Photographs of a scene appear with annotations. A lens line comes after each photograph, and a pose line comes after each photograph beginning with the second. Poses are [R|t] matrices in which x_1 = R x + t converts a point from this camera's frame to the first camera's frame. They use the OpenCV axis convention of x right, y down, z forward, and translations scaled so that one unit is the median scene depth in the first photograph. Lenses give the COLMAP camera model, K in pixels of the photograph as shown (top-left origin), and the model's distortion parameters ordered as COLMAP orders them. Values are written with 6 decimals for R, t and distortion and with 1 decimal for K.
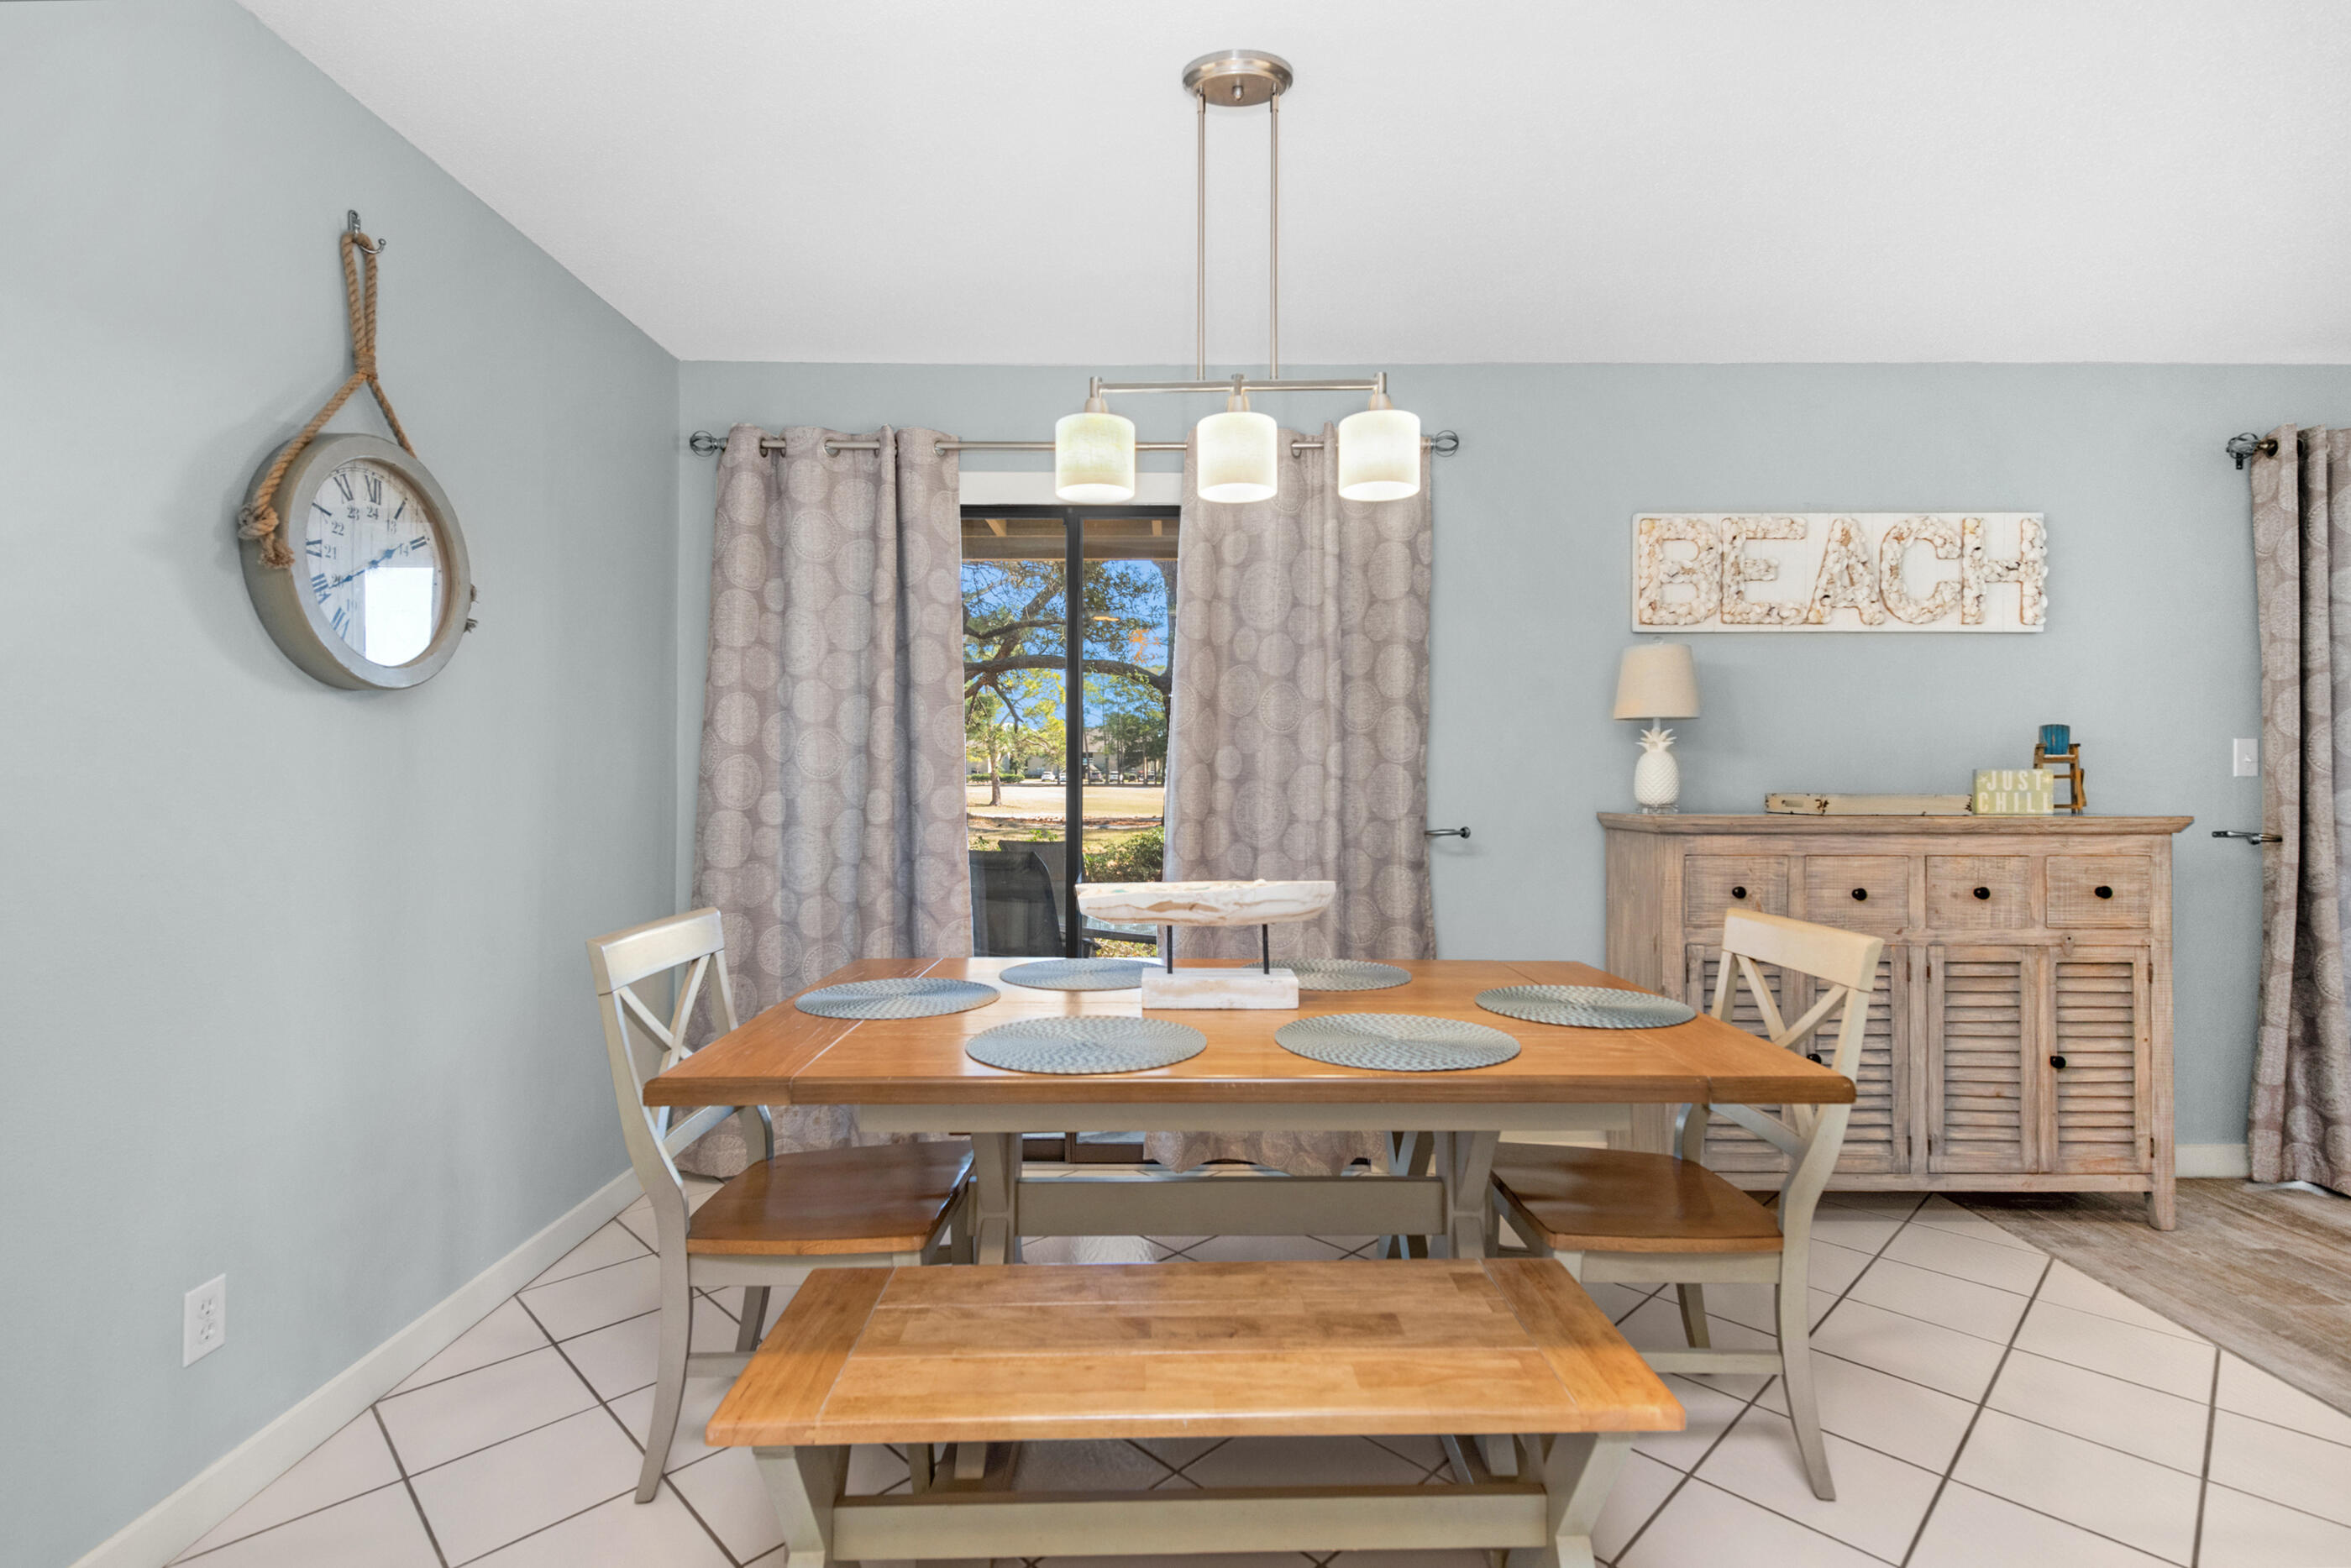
lens RADIAL K [[1052.2, 0, 1173.8], [0, 1052.2, 780.7], [0, 0, 1]] dist [-0.000050, -0.000049]
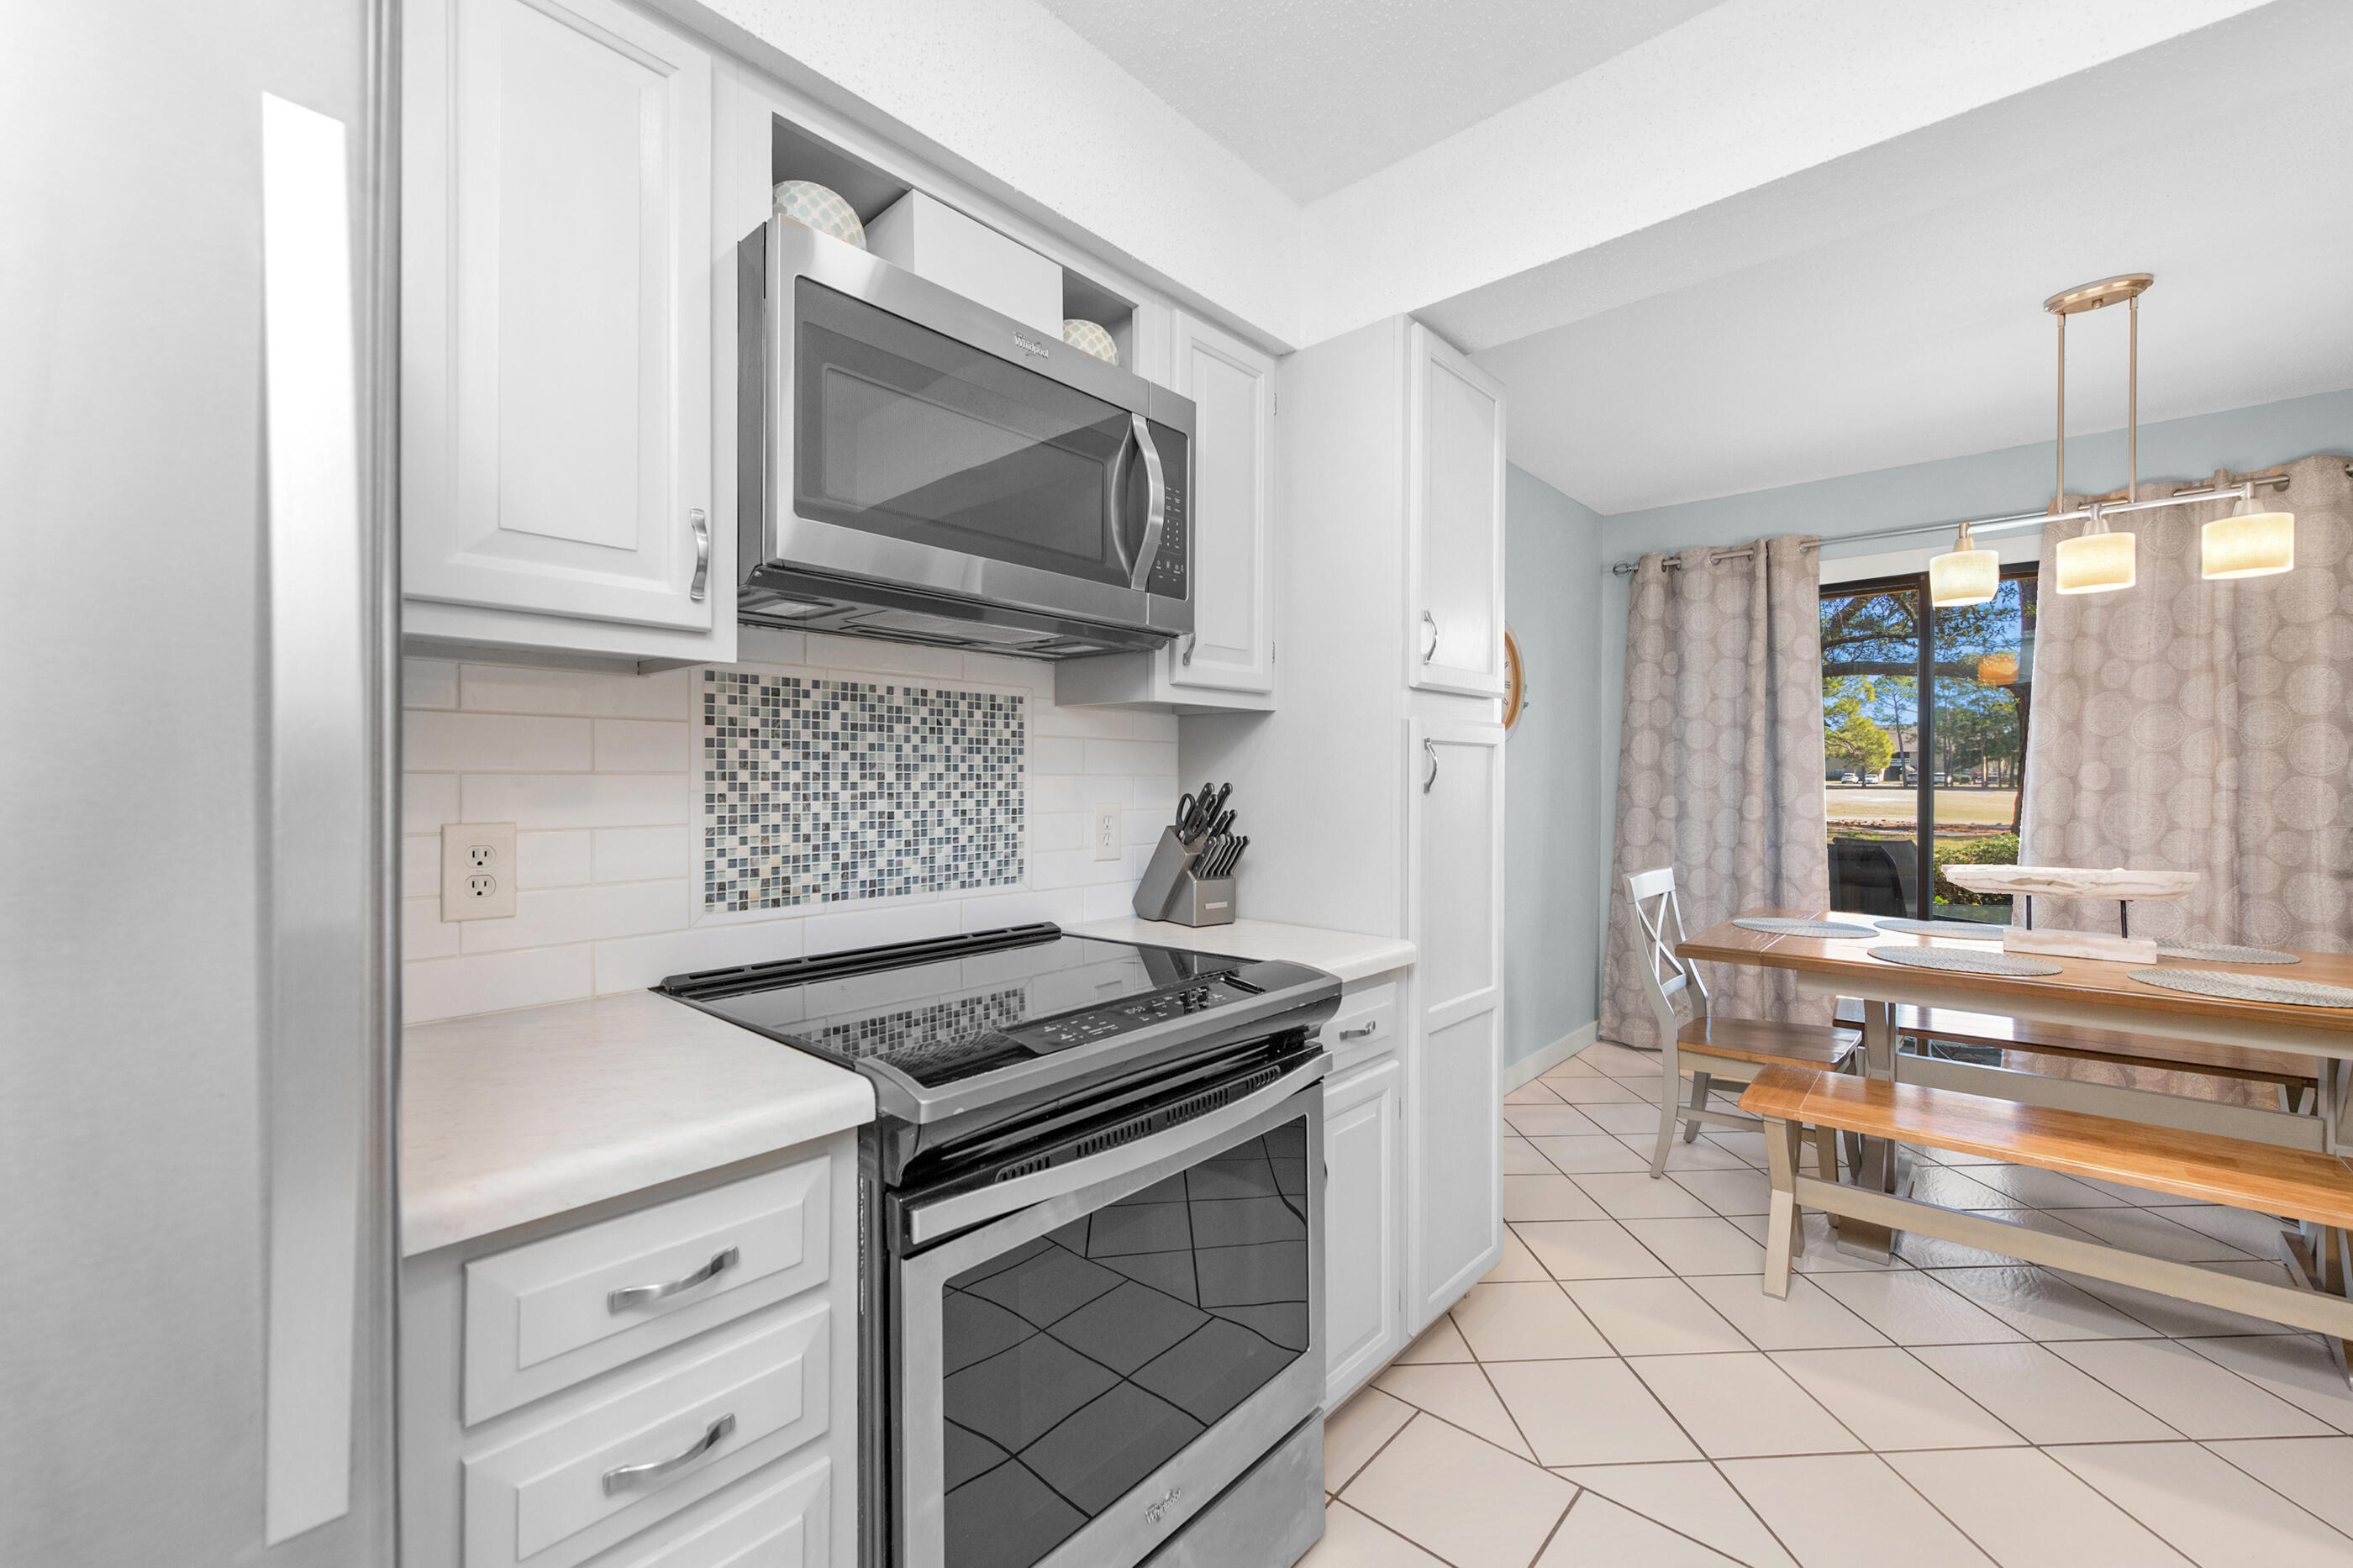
lens RADIAL K [[965.2, 0, 1172.0], [0, 965.2, 781.3], [0, 0, 1]] dist [0.003475, -0.000569]
pose [[0.749312, 0.002748, -0.662211, -0.003888], [-0.002226, 0.999996, 0.001631, -0.011019], [0.662213, 0.000253, 0.749315, -0.490096]]
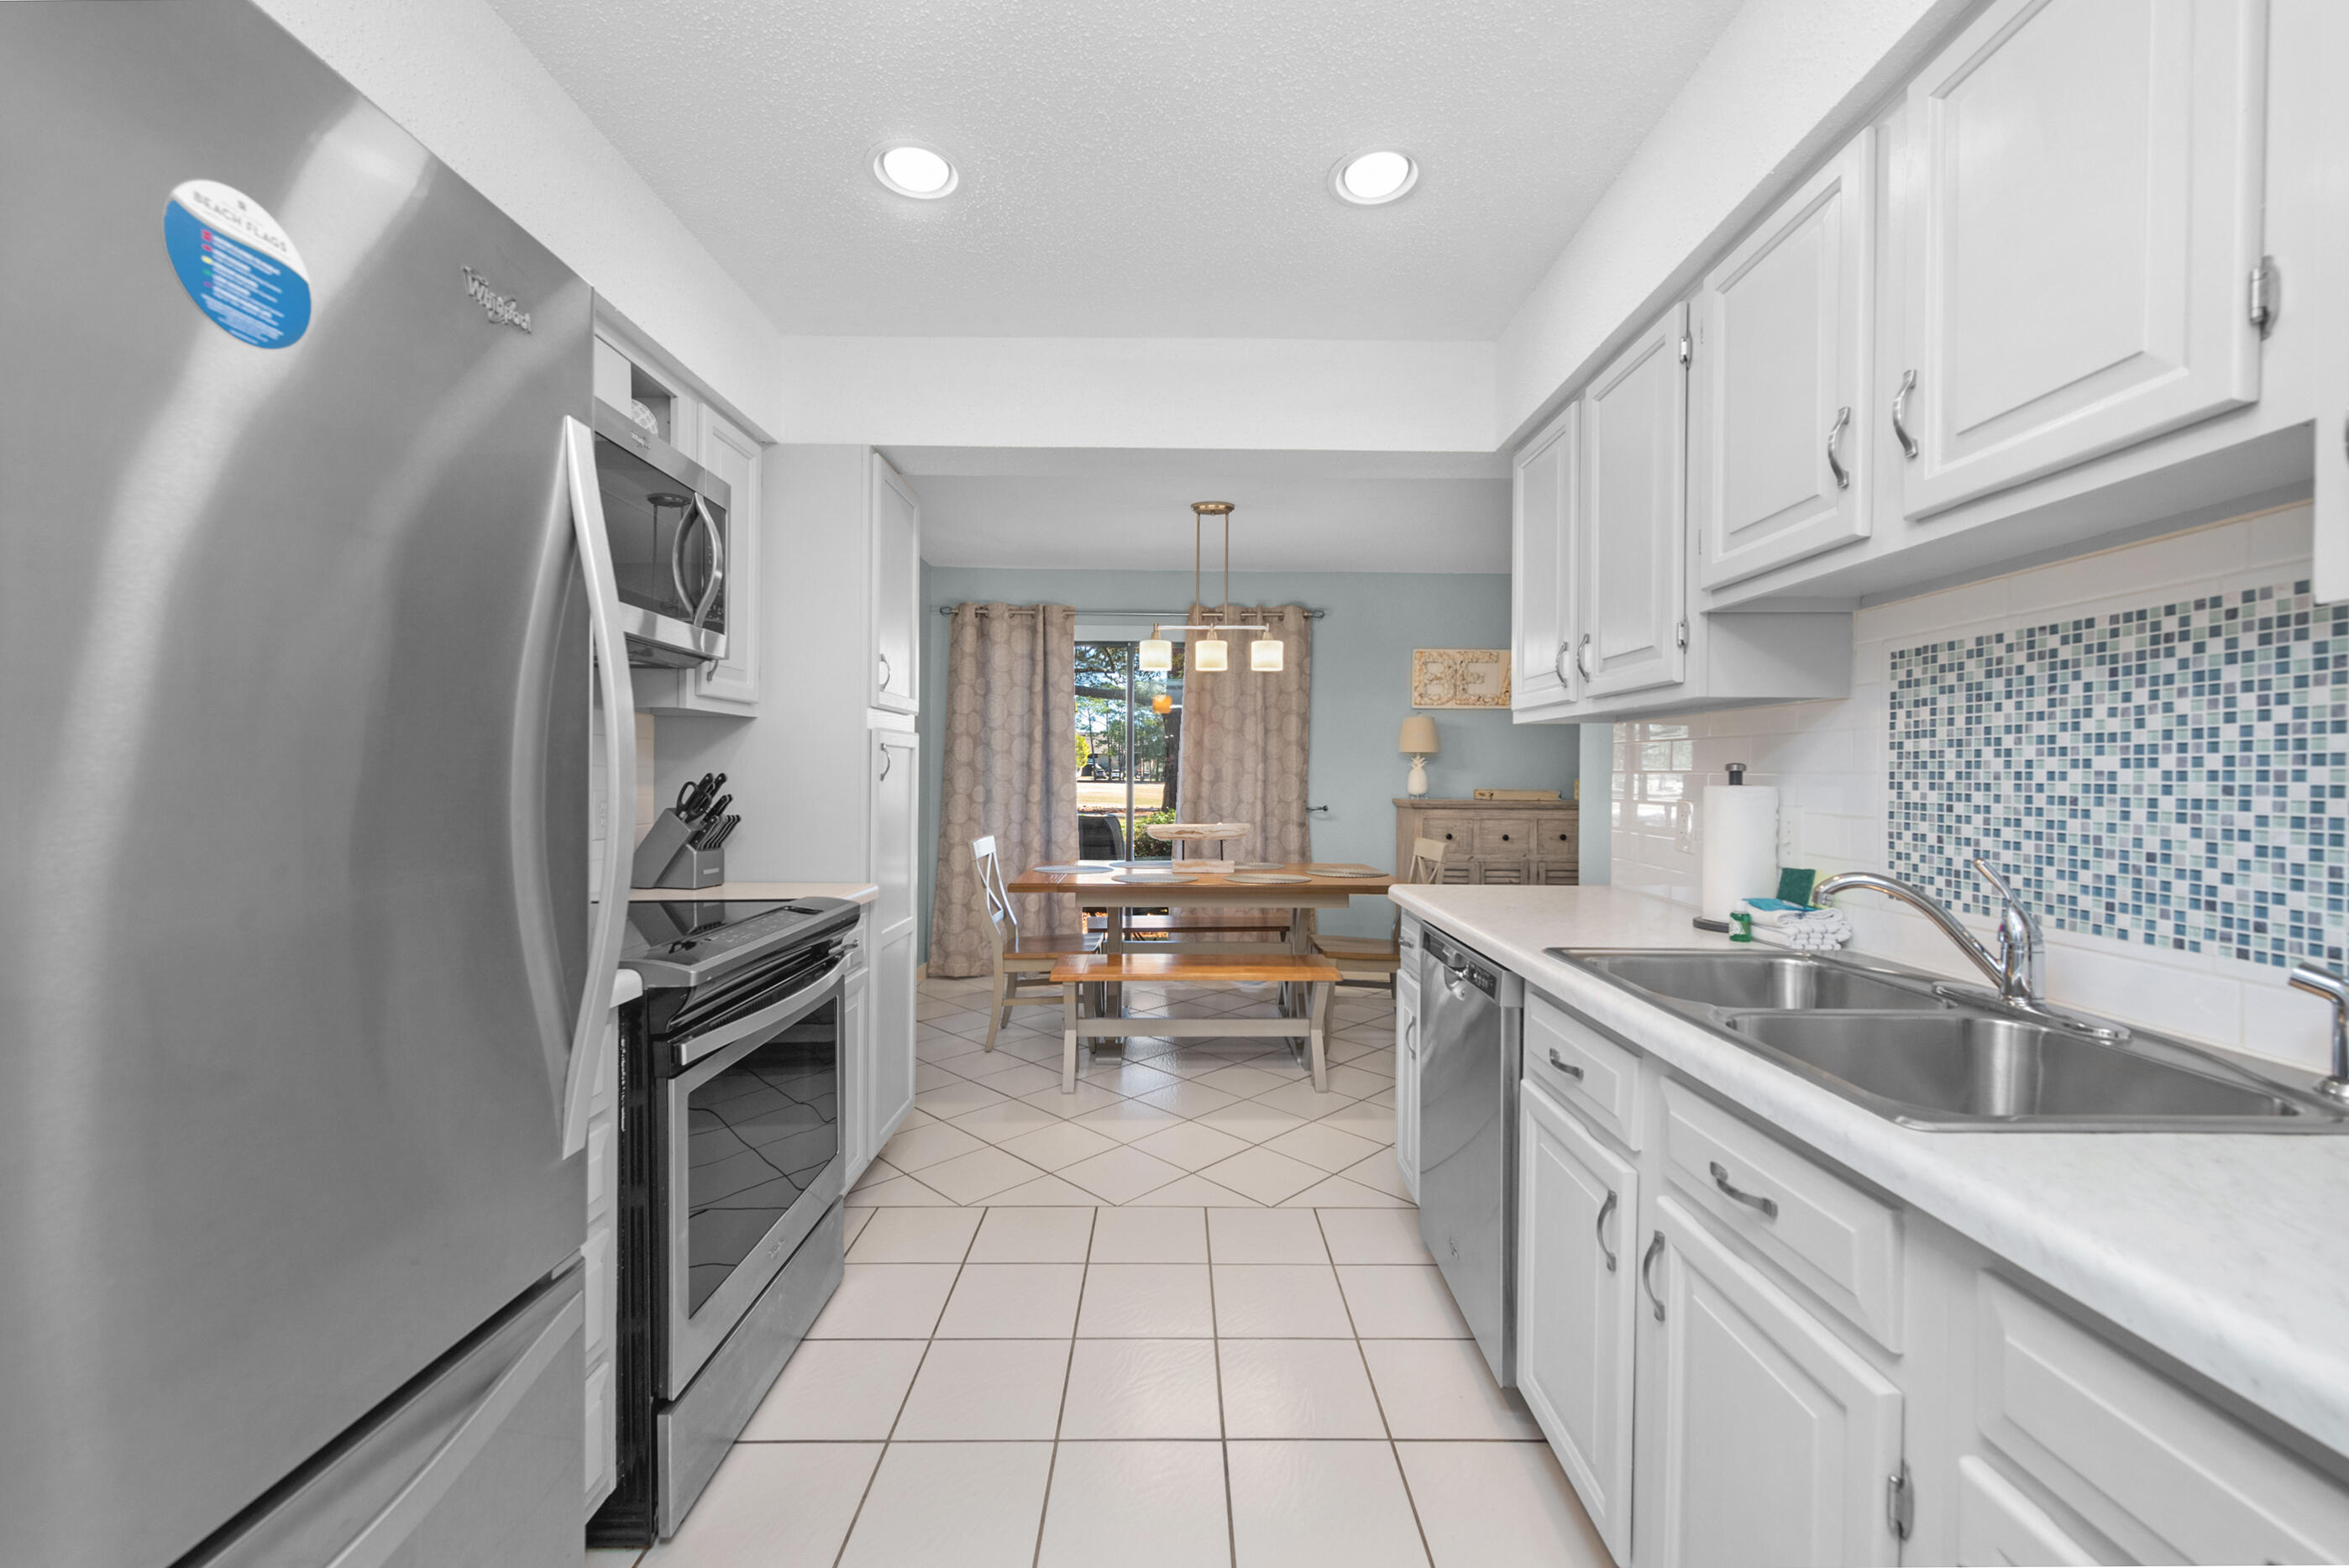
lens RADIAL K [[974.3, 0, 1185.7], [0, 974.3, 785.0], [0, 0, 1]] dist [-0.000929, -0.001114]
pose [[0.999698, 0.006991, 0.023574, -0.034895], [-0.007172, 0.999945, 0.007593, -0.007679], [-0.023520, -0.007760, 0.999693, -0.856344]]
